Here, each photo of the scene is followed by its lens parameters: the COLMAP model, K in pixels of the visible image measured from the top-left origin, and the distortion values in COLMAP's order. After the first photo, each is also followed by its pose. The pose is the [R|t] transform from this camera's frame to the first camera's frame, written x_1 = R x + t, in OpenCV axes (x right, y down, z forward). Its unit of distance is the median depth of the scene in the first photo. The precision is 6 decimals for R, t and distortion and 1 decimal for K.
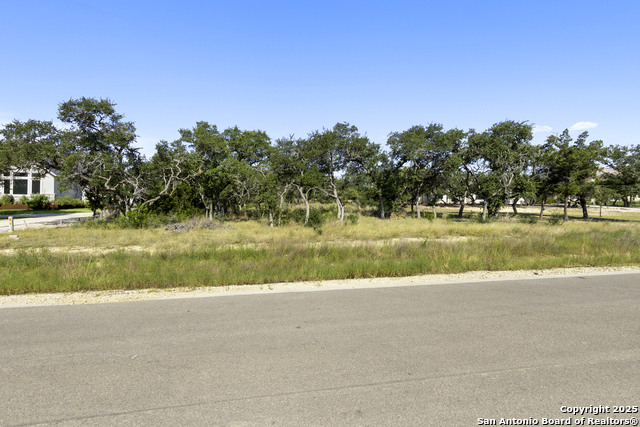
lens RADIAL K [[280.8, 0, 307.2], [0, 280.8, 198.0], [0, 0, 1]] dist [-0.000542, 0.000033]
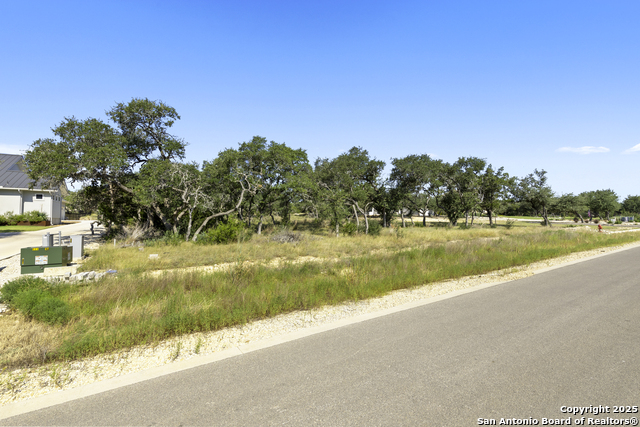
lens RADIAL K [[280.8, 0, 315.4], [0, 280.8, 210.8], [0, 0, 1]] dist [-0.000542, 0.000033]
pose [[0.927163, -0.001767, 0.374653, -0.484563], [0.002004, 0.999998, -0.000244, -0.000855], [-0.374652, 0.000978, 0.927165, -0.023225]]
